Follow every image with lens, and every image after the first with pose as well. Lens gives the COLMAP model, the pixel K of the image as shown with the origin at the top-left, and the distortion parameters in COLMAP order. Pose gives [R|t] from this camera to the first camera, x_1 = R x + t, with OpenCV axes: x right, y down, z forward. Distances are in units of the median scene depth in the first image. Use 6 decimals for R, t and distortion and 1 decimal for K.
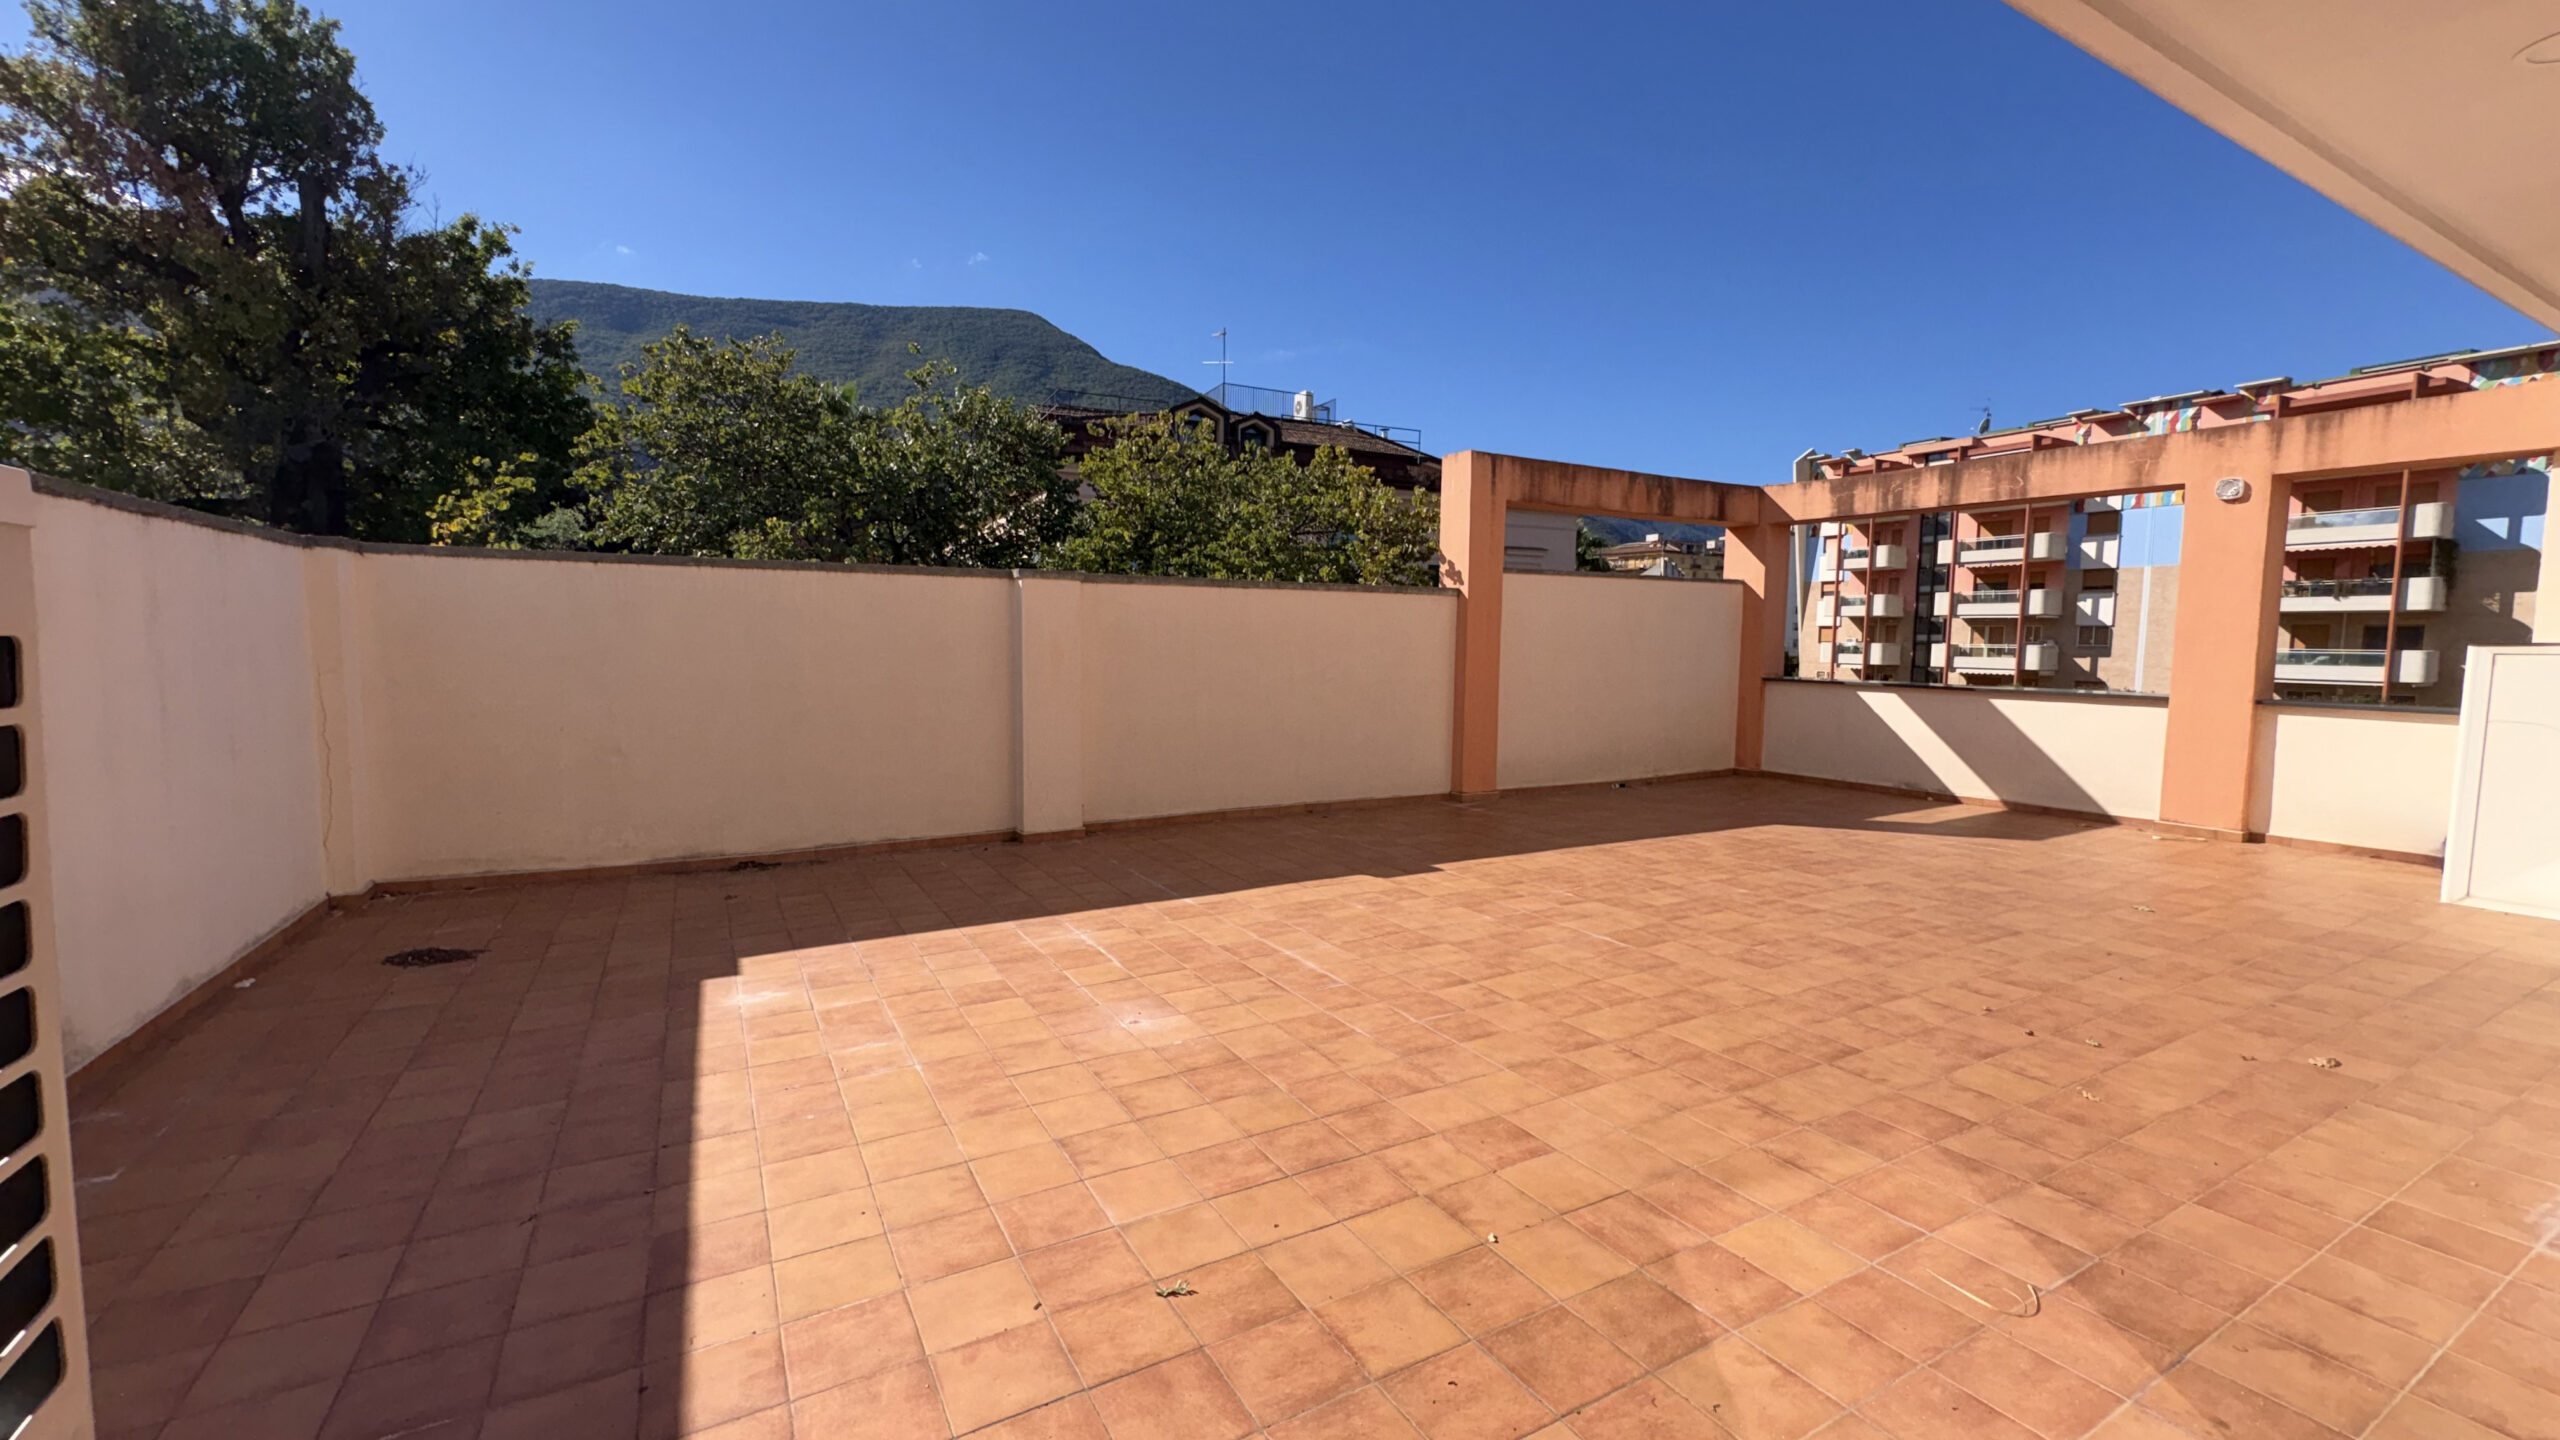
lens RADIAL K [[1021.6, 0, 1283.6], [0, 1021.6, 724.3], [0, 0, 1]] dist [-0.001461, 0.000854]
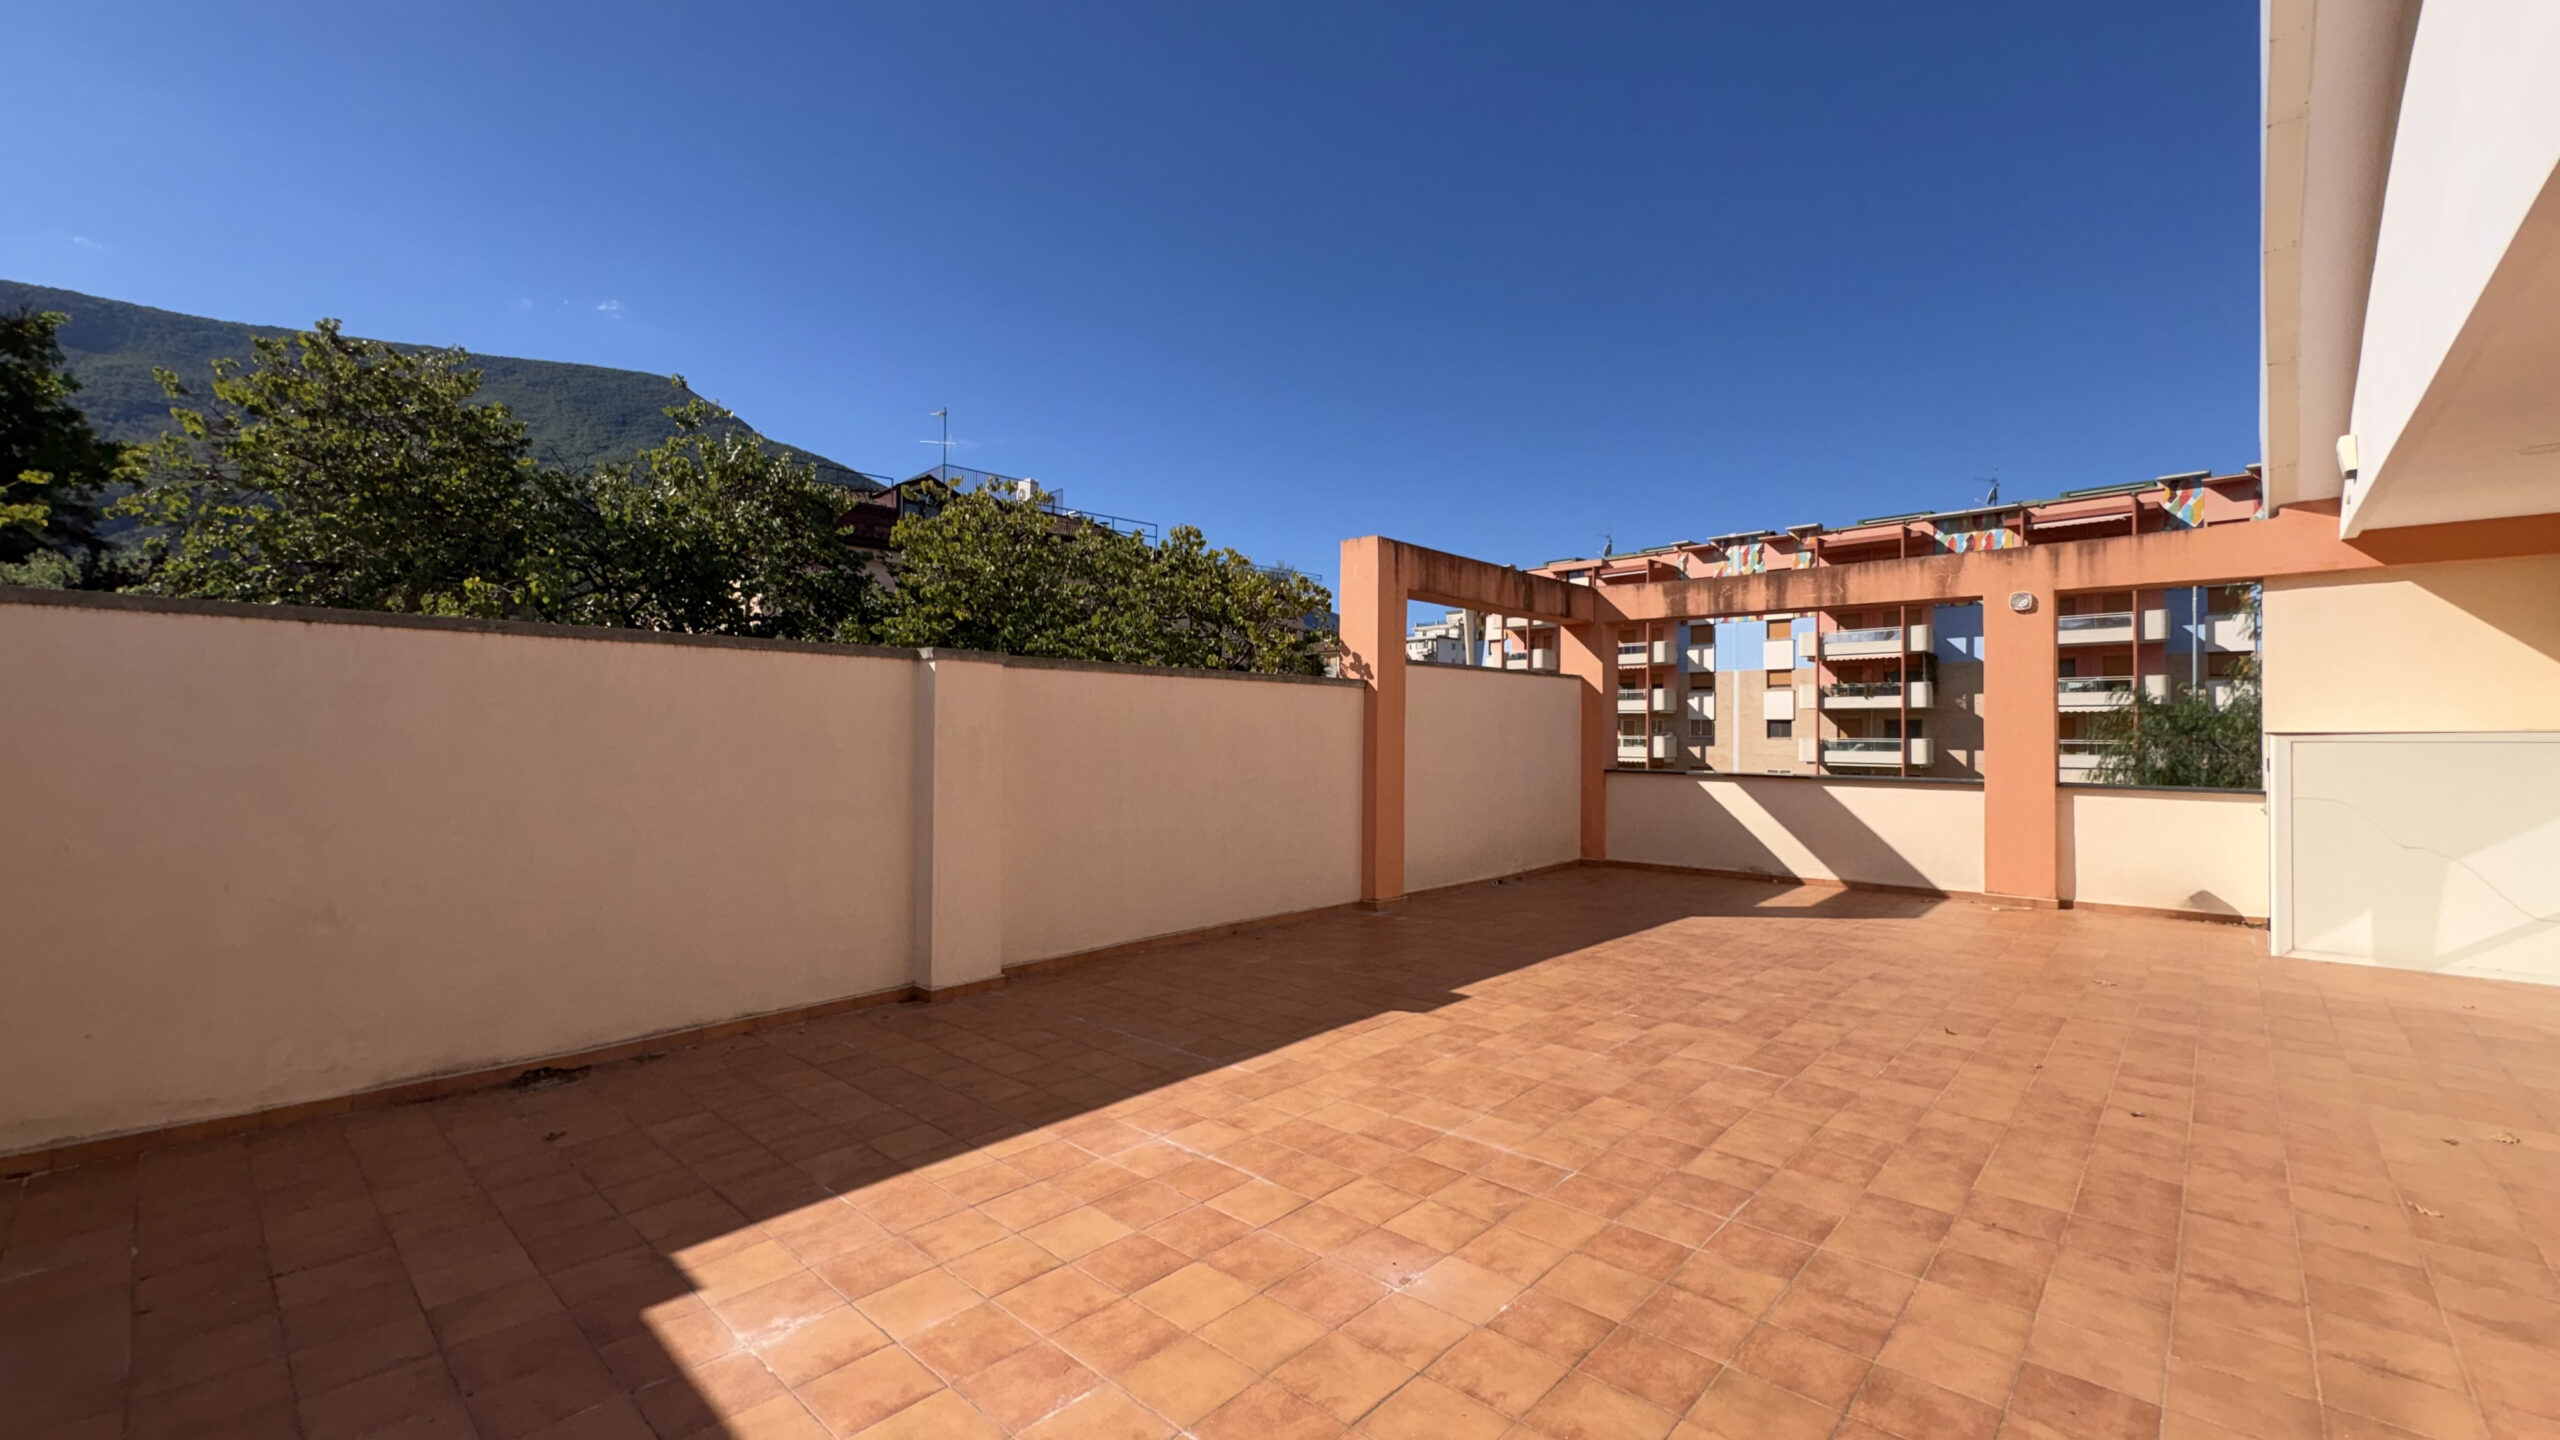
lens RADIAL K [[1021.6, 0, 1281.8], [0, 1021.6, 723.6], [0, 0, 1]] dist [-0.001461, 0.000854]
pose [[0.953312, -0.001886, 0.301981, -0.303904], [0.029975, 0.995633, -0.088410, -0.020703], [-0.300495, 0.093335, 0.949206, 0.225511]]
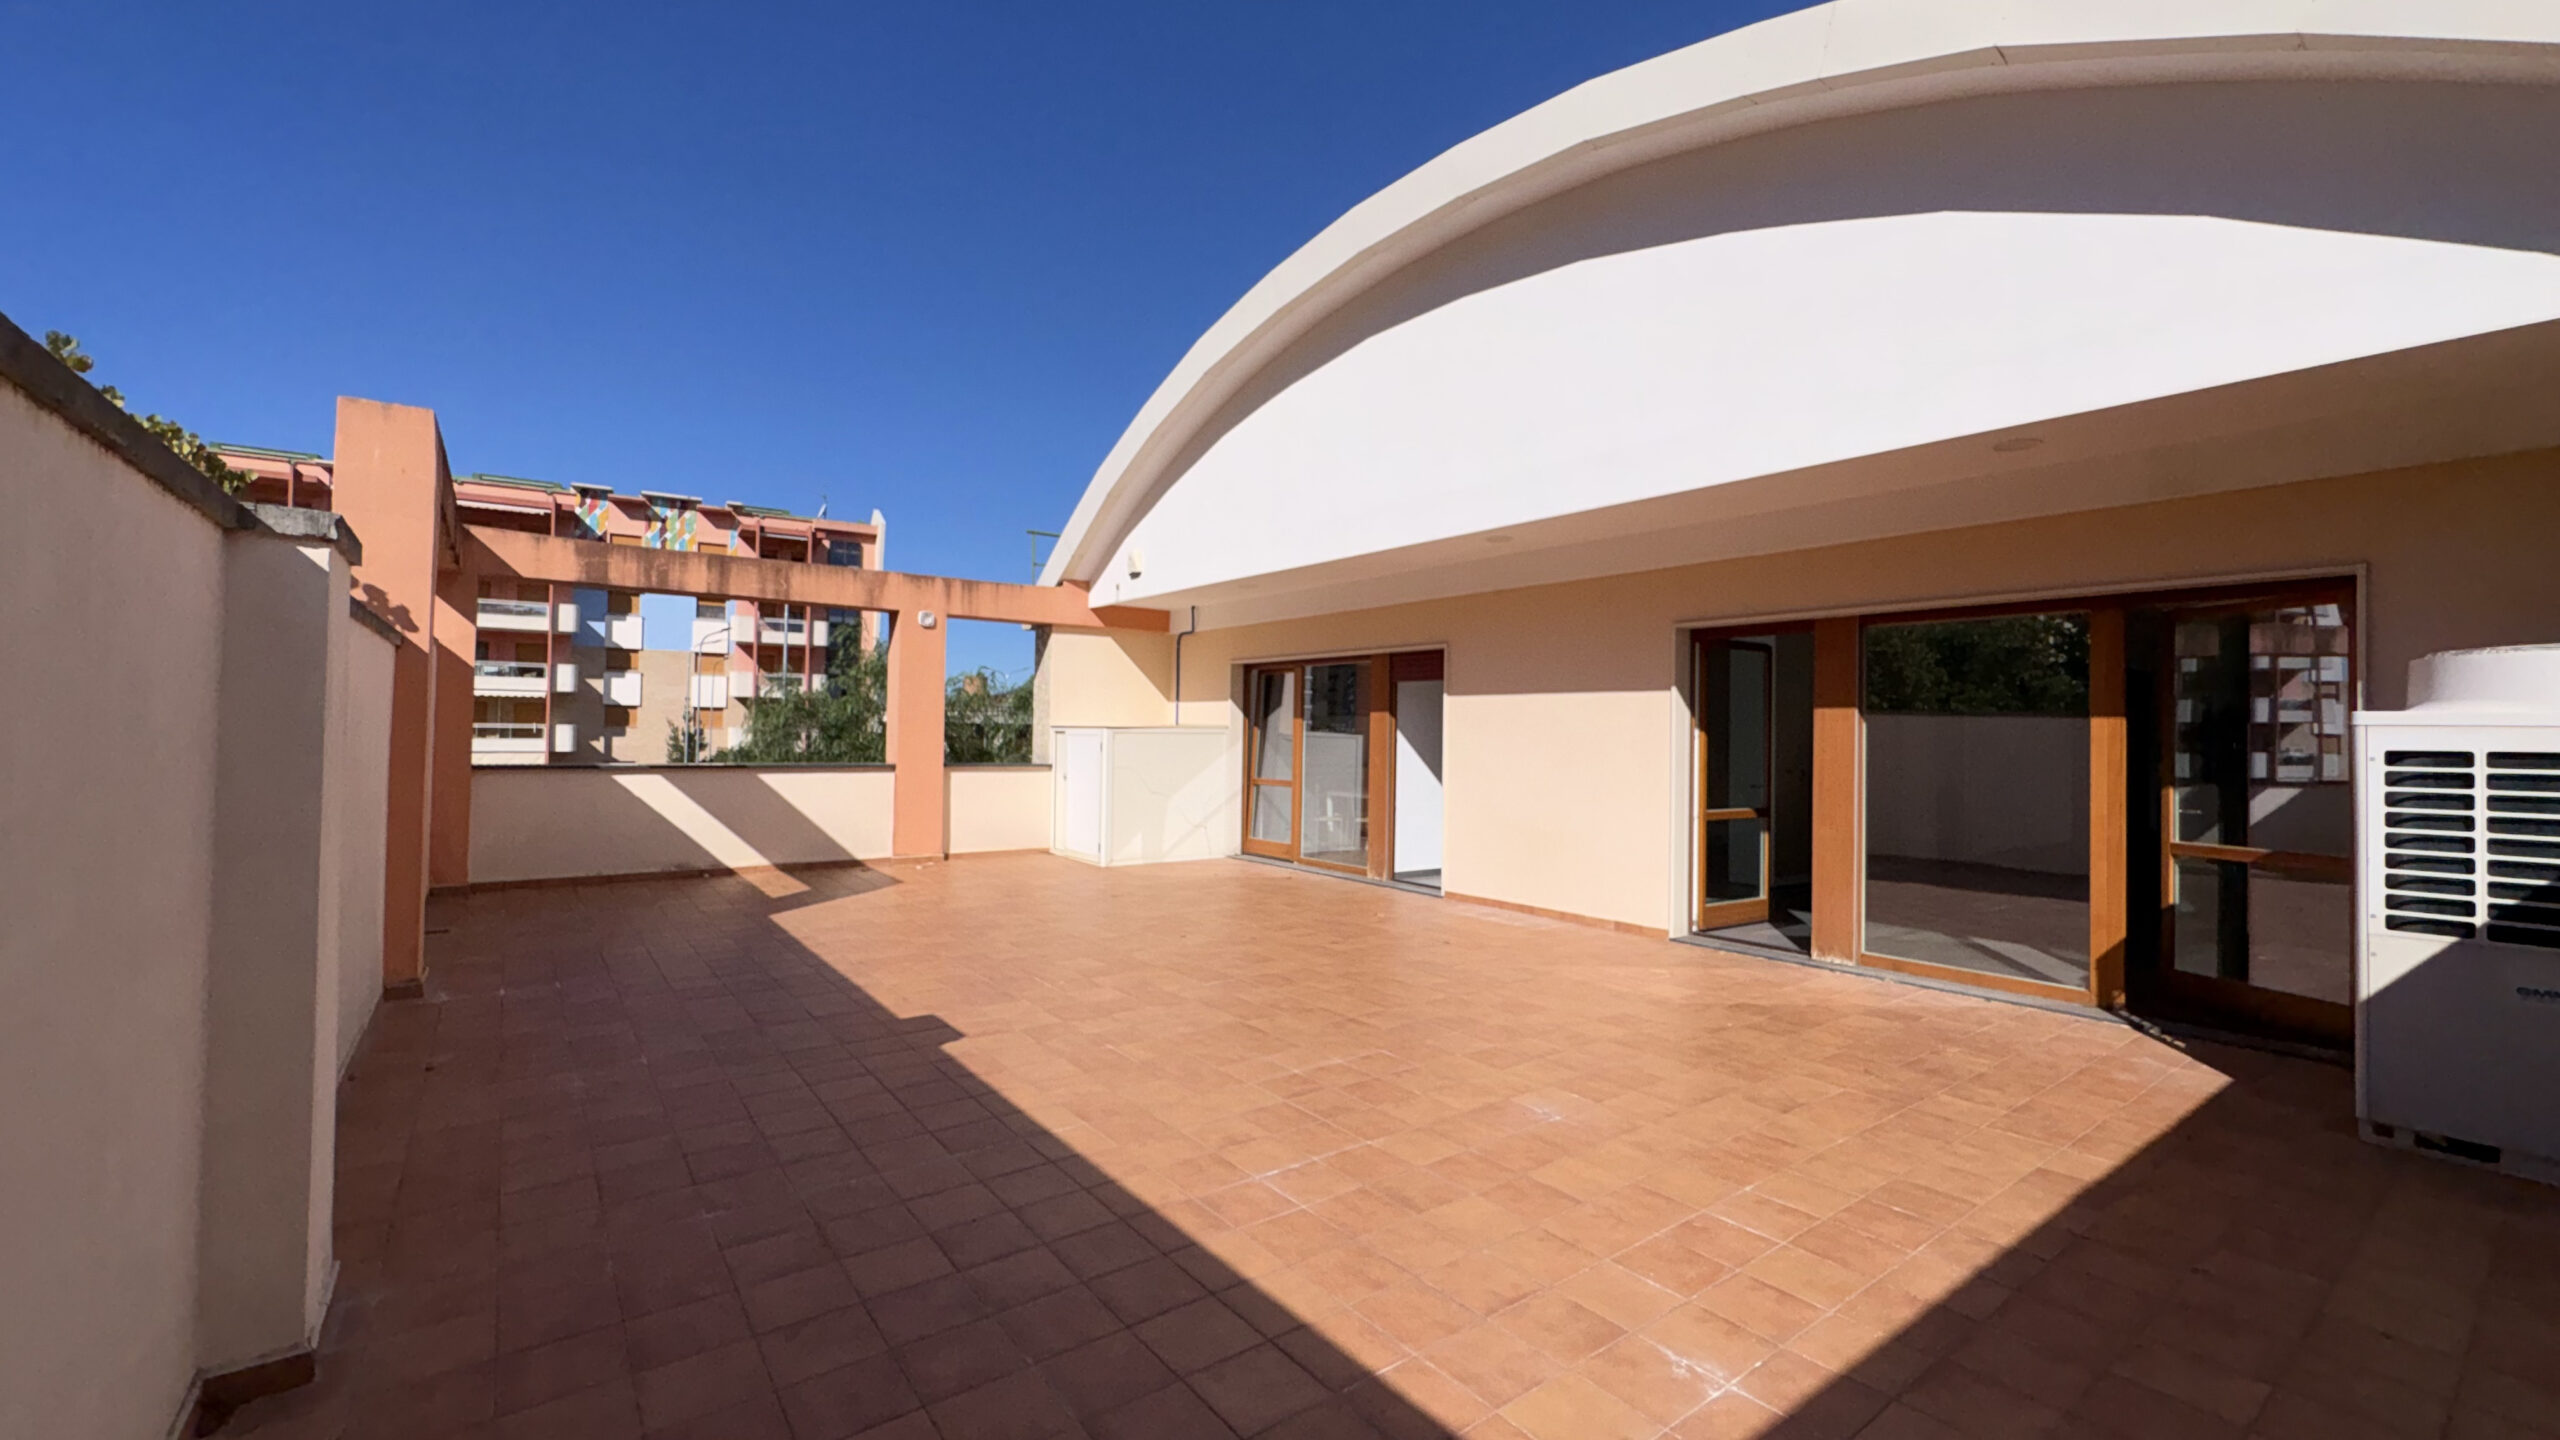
lens RADIAL K [[1021.6, 0, 1281.5], [0, 1021.6, 716.2], [0, 0, 1]] dist [-0.001461, 0.000854]
pose [[-0.125389, 0.005923, 0.992090, -0.780353], [0.067616, 0.997708, 0.002590, -0.086202], [-0.989801, 0.067406, -0.125502, 0.945622]]
